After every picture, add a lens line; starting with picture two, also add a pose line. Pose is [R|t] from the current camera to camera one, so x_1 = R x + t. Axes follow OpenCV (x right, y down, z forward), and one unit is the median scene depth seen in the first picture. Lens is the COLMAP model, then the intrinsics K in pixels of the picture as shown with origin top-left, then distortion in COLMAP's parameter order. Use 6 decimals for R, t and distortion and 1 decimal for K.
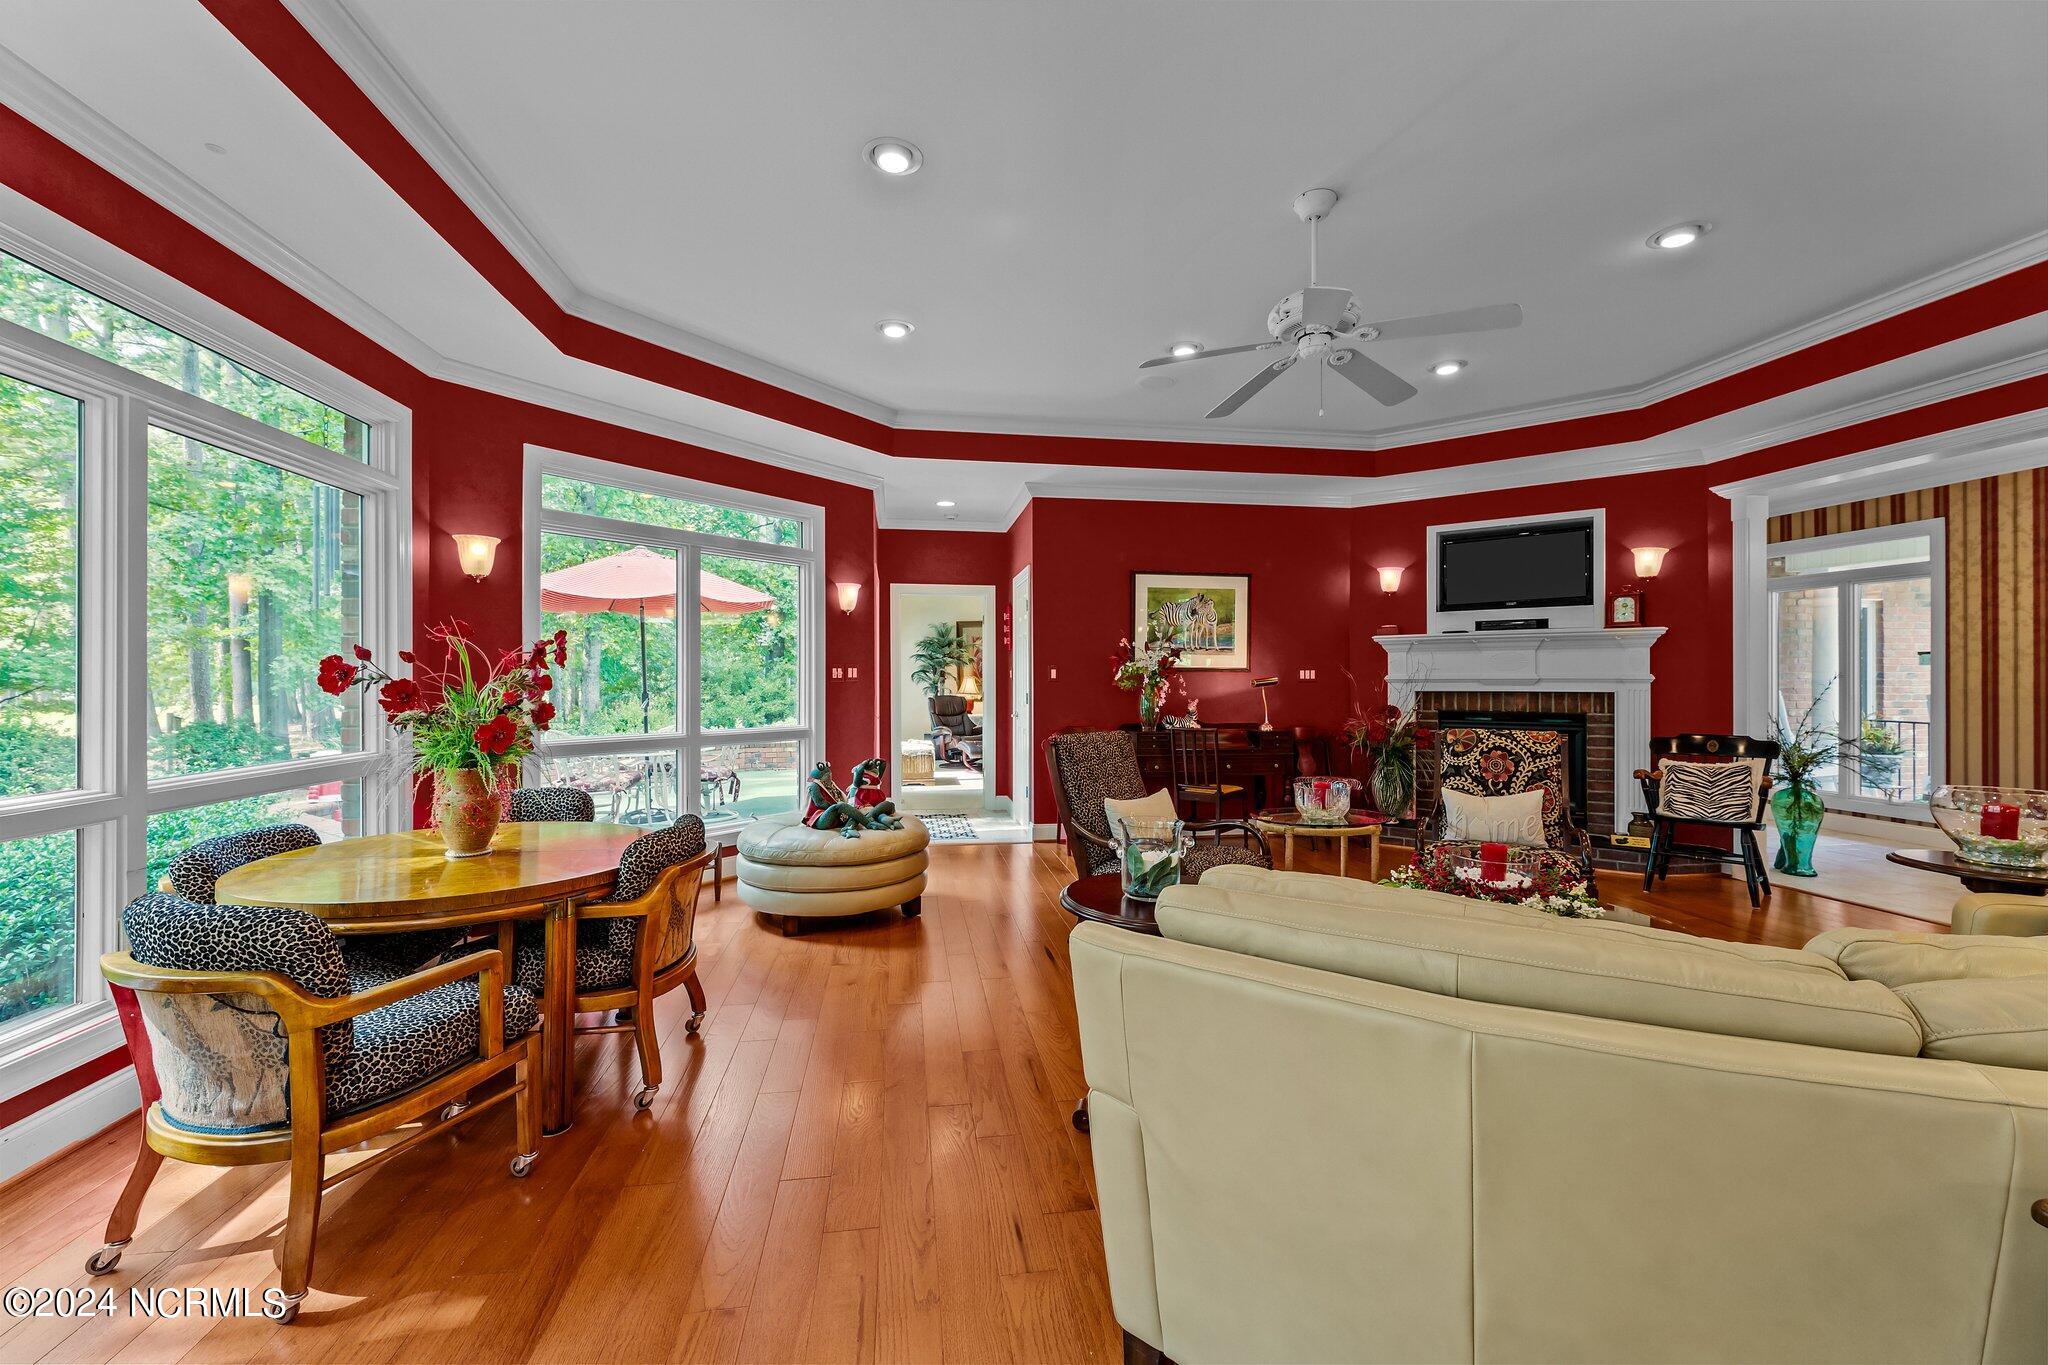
lens RADIAL K [[817.7, 0, 1015.8], [0, 817.7, 686.2], [0, 0, 1]] dist [0.002483, 0.000002]
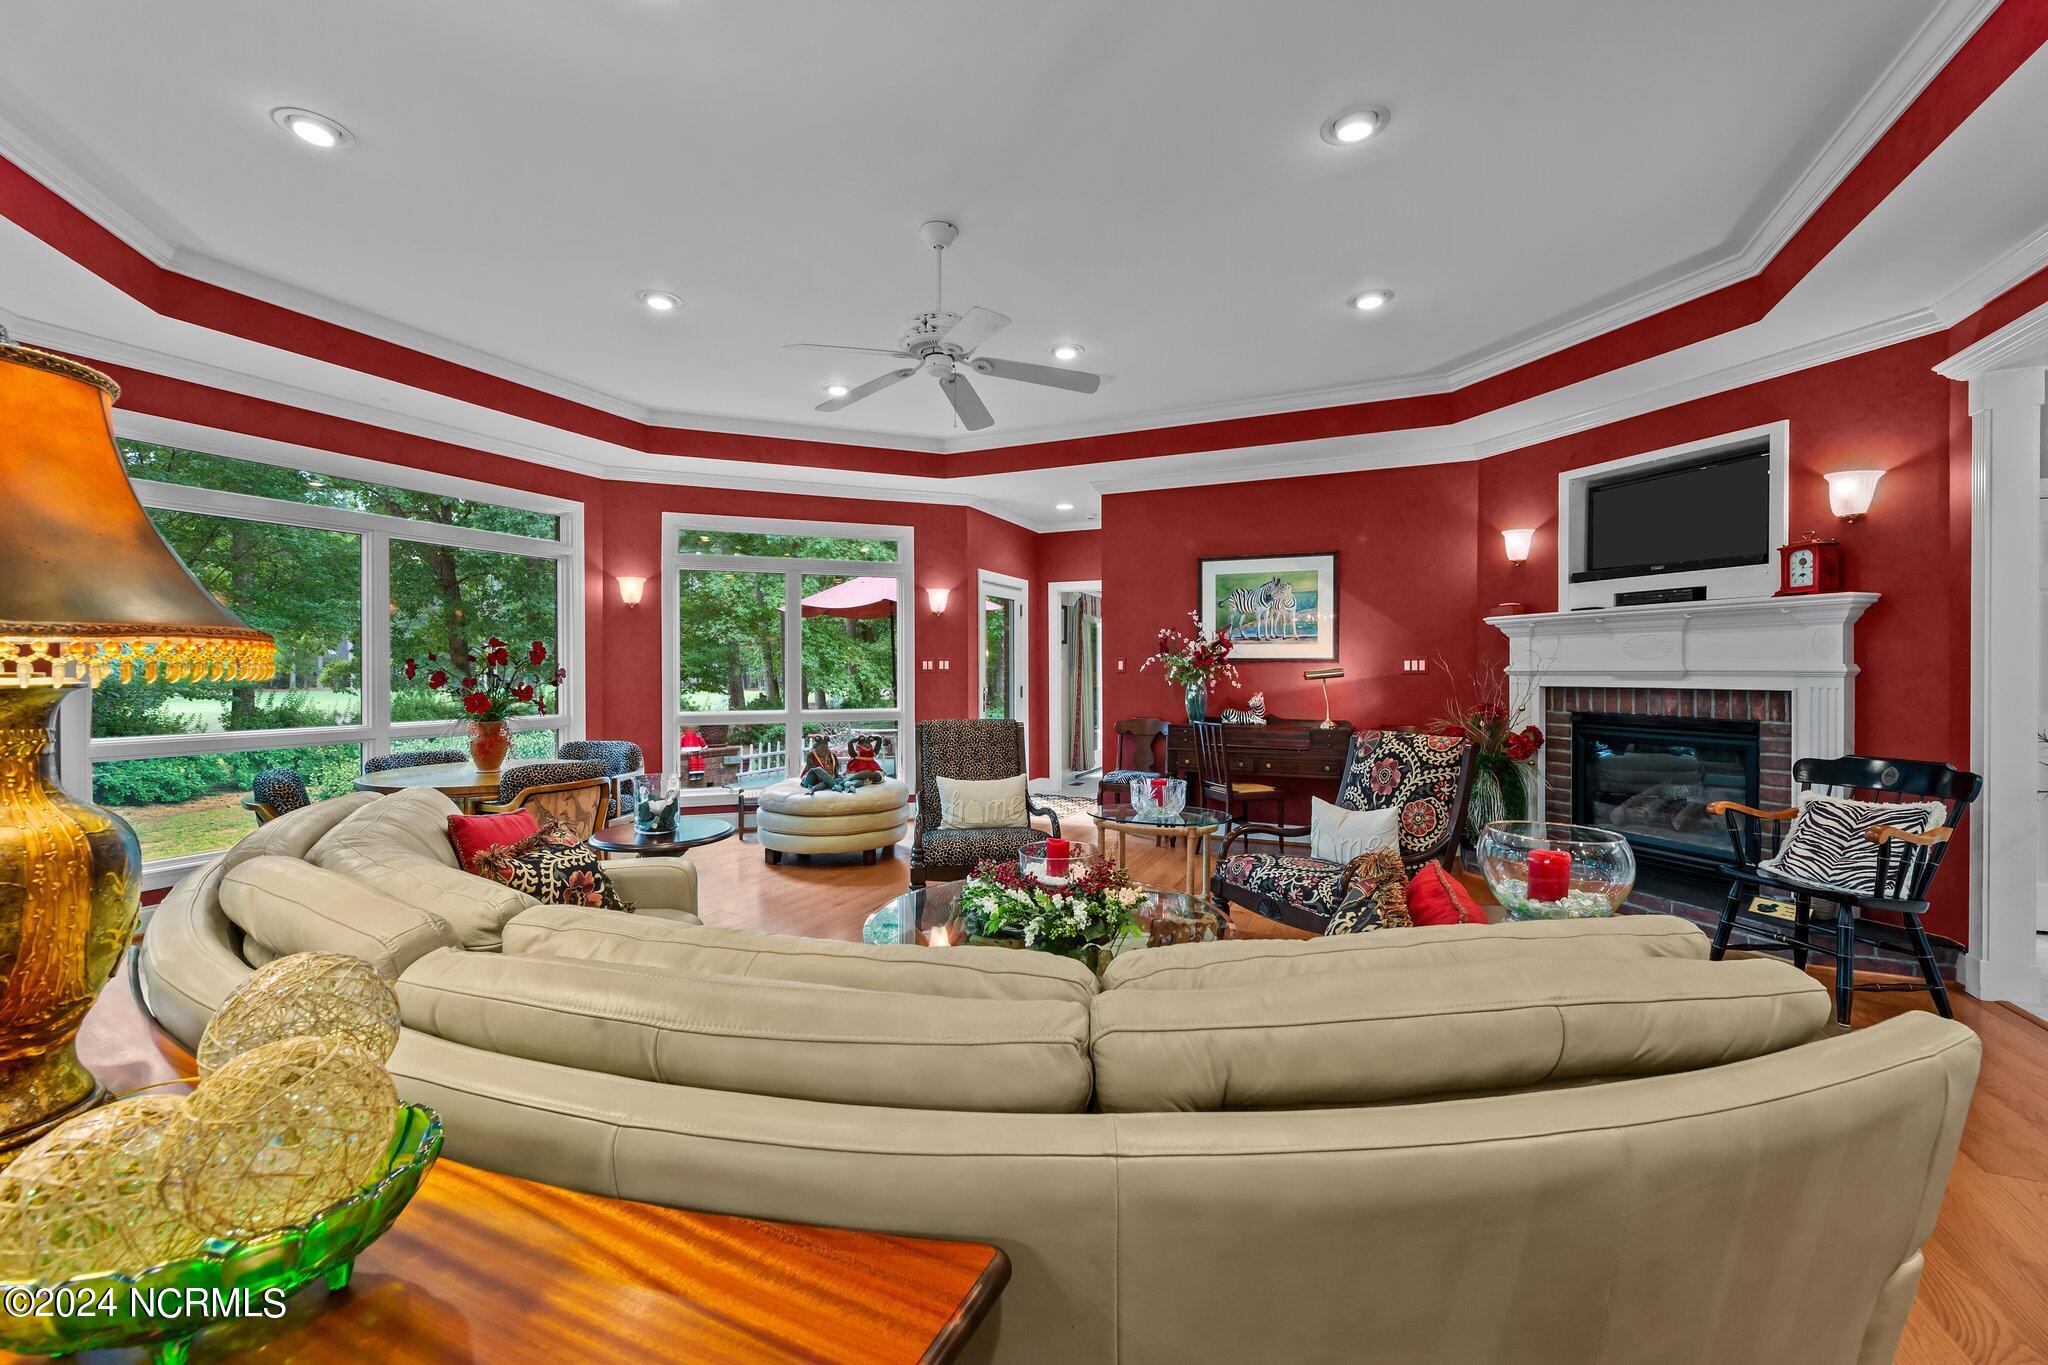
lens RADIAL K [[817.7, 0, 1012.4], [0, 817.7, 675.9], [0, 0, 1]] dist [0.002483, 0.000002]
pose [[0.838171, 0.004190, -0.545391, 0.525704], [-0.005314, 0.999986, -0.000484, -0.000977], [0.545381, 0.003304, 0.838182, 0.074824]]
